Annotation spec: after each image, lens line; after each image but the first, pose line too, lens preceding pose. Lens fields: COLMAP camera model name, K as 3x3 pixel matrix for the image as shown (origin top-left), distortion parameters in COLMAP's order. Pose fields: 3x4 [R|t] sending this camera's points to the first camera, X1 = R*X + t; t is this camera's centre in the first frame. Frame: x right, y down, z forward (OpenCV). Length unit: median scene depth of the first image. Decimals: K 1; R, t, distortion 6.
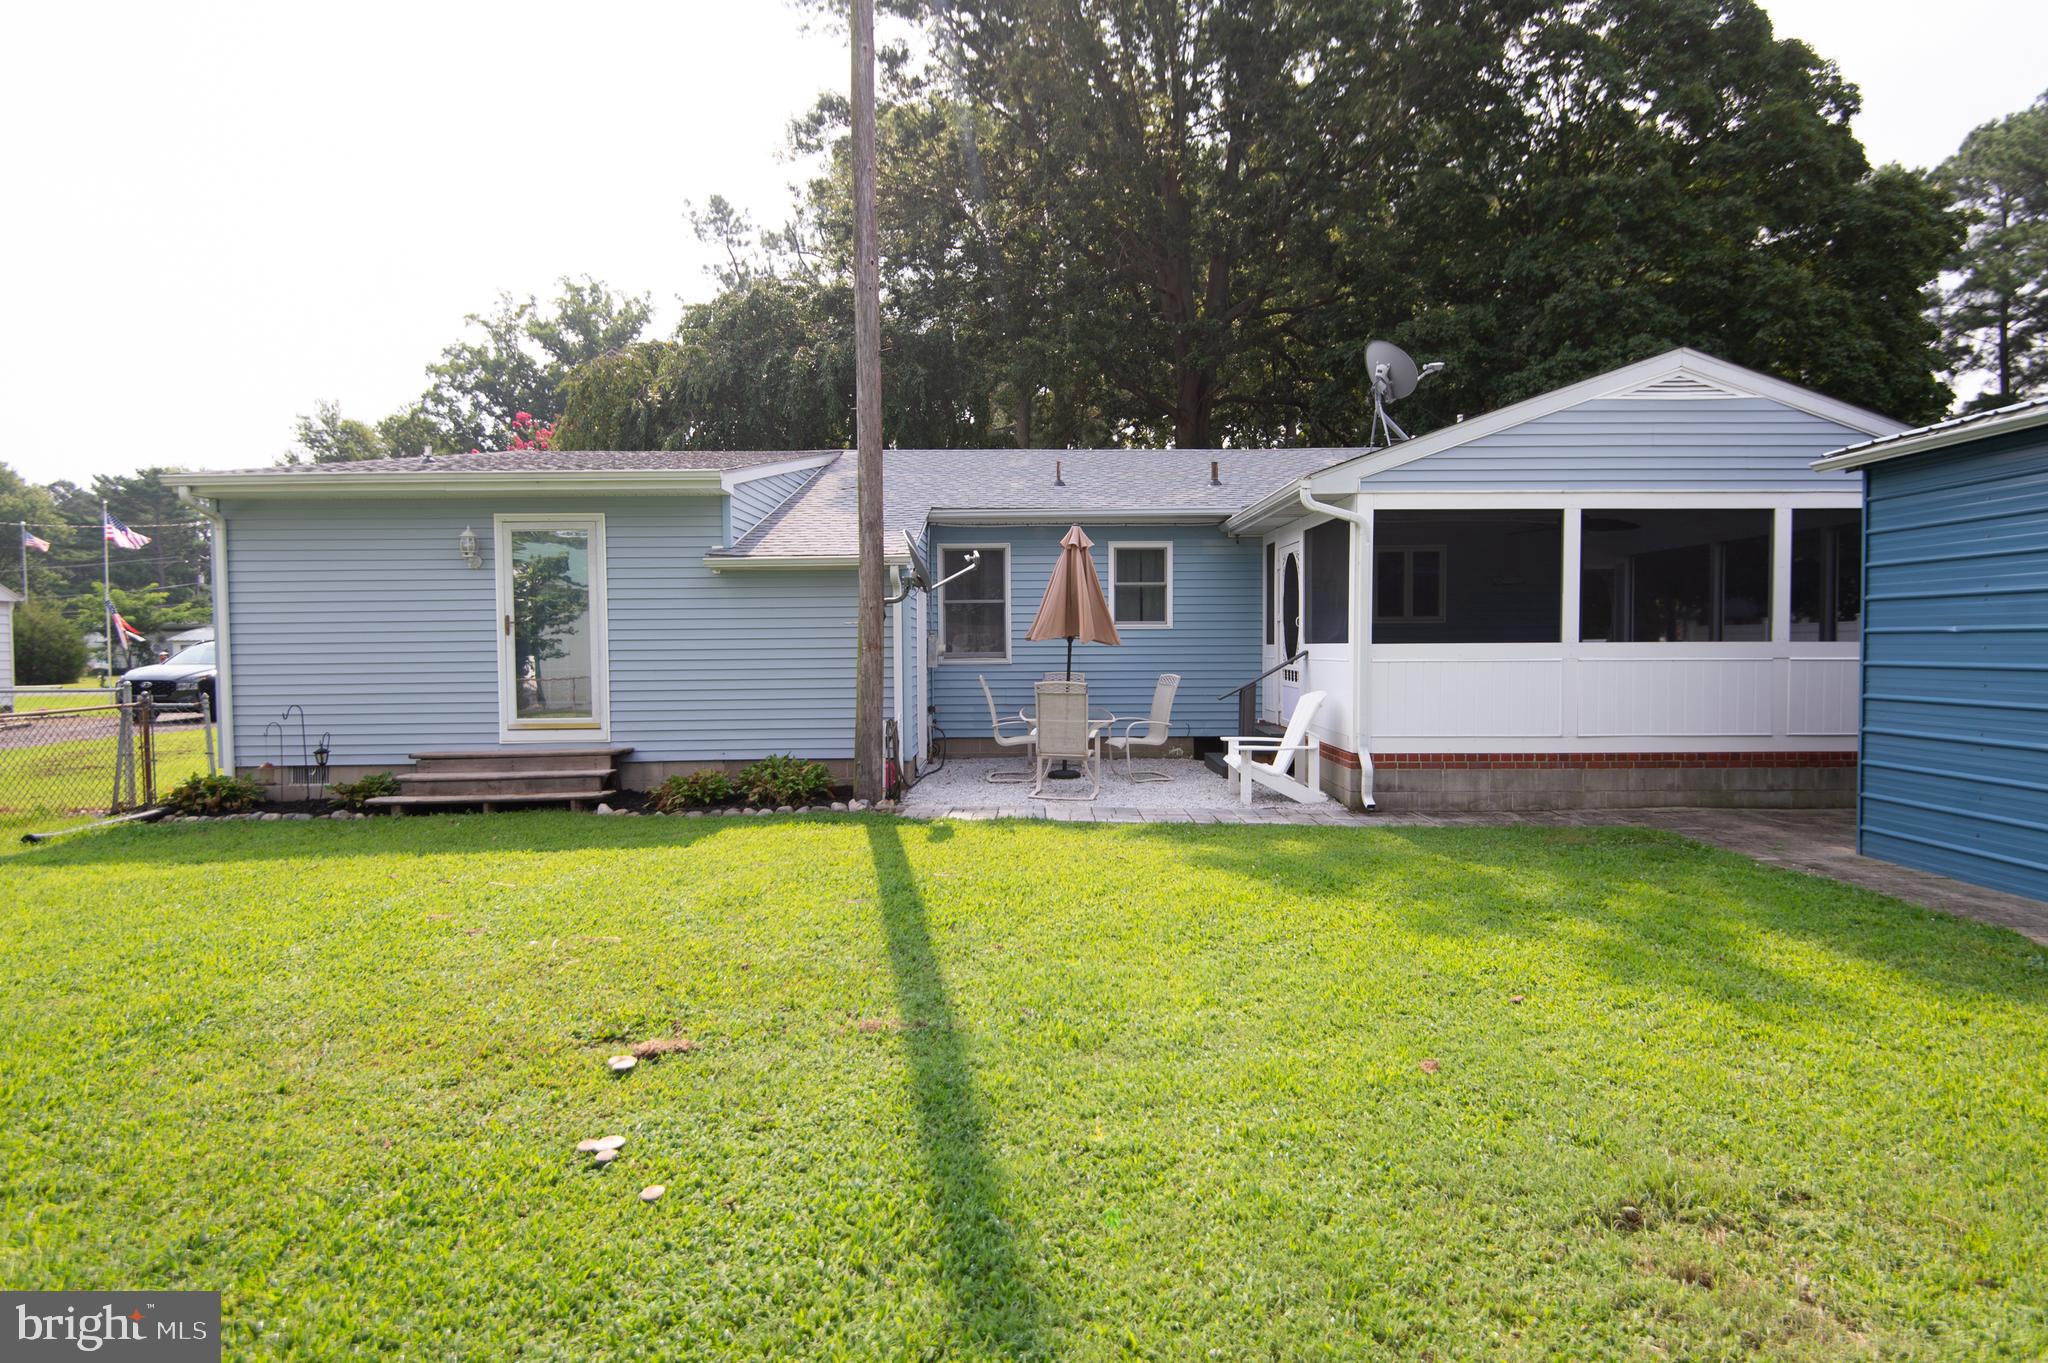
lens RADIAL K [[1070.2, 0, 1024.0], [0, 1070.2, 681.5], [0, 0, 1]] dist [-0.004280, -0.000650]
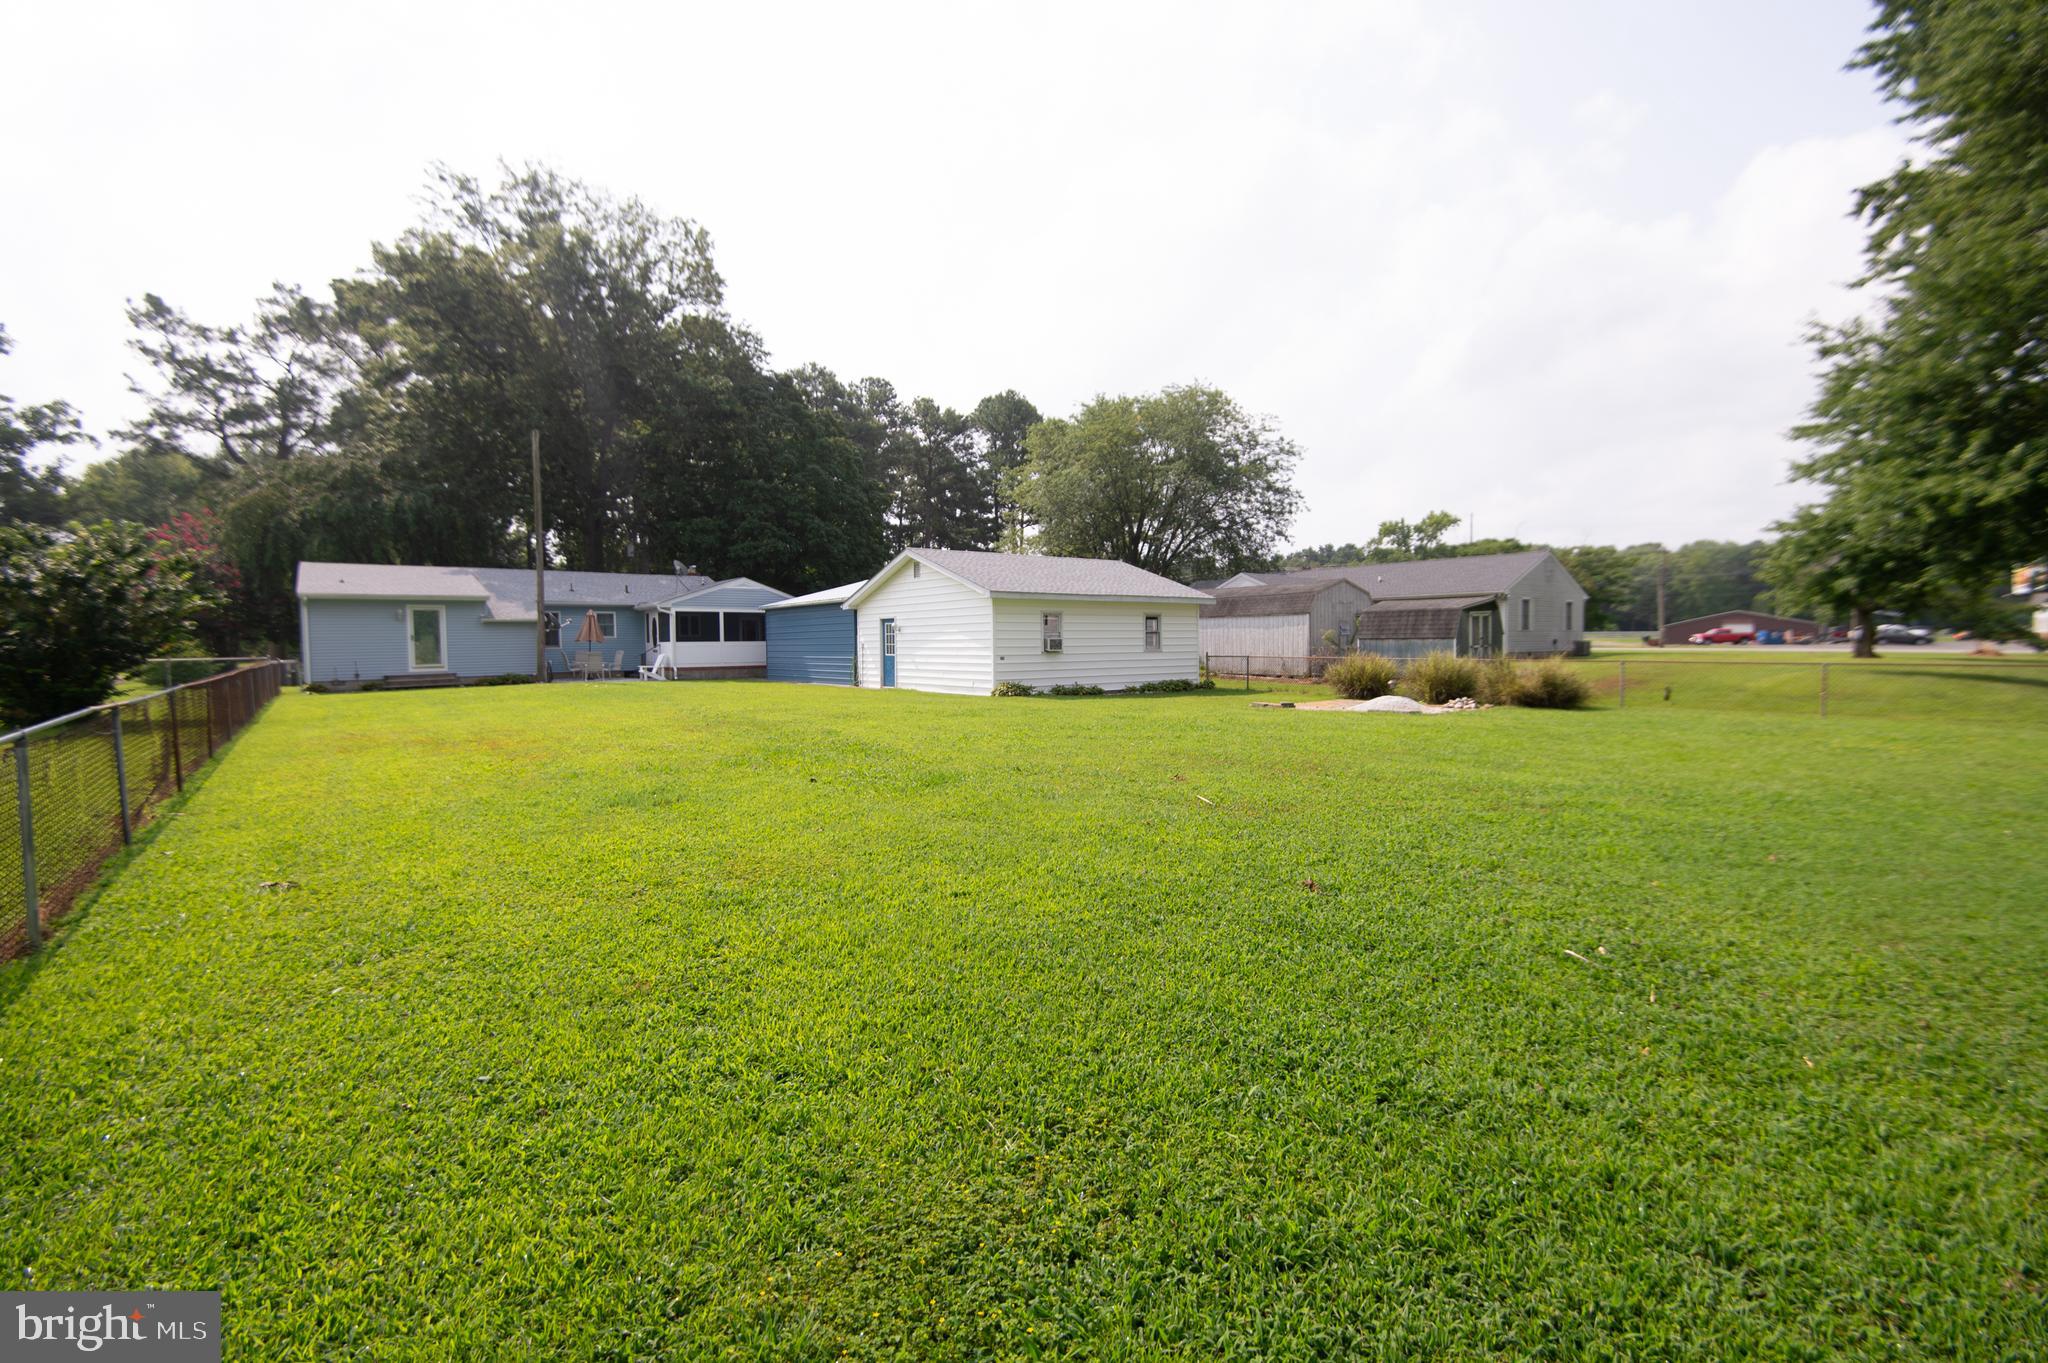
lens RADIAL K [[910.9, 0, 1024.0], [0, 910.9, 681.5], [0, 0, 1]] dist [-0.000827, -0.000740]
pose [[0.791538, -0.027500, 0.610501, -0.721082], [0.027432, 0.999579, 0.009460, 0.114157], [-0.610505, 0.009259, 0.791959, -2.462822]]
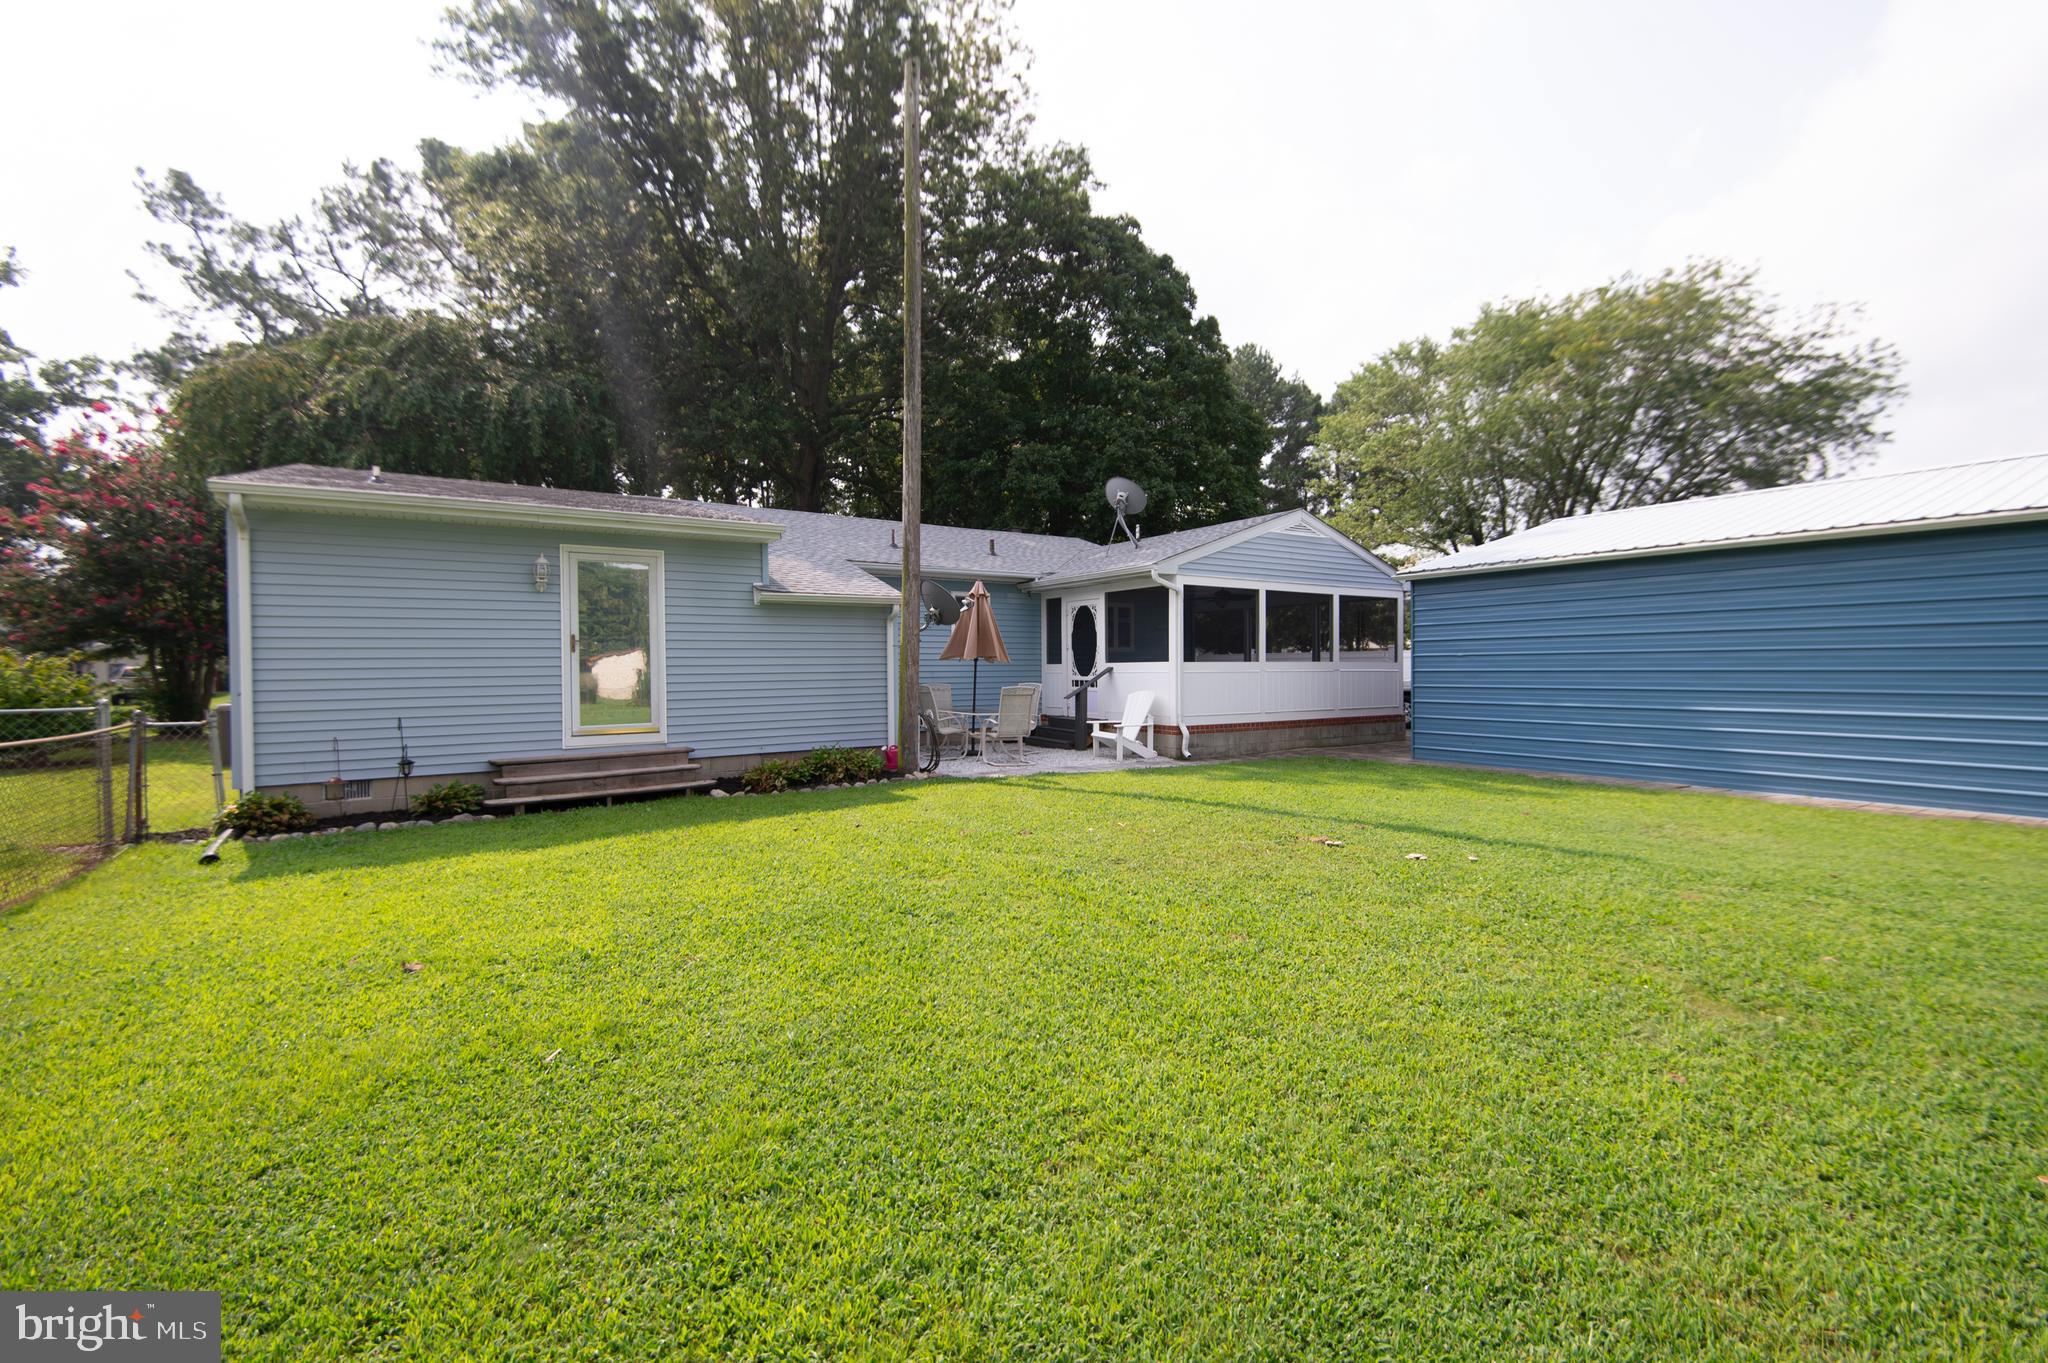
lens RADIAL K [[910.9, 0, 1024.0], [0, 910.9, 681.5], [0, 0, 1]] dist [-0.000827, -0.000740]
pose [[0.833269, -0.008131, 0.552807, -0.622699], [0.022558, 0.999559, -0.019301, 0.016979], [-0.552407, 0.028553, 0.833086, -0.065535]]
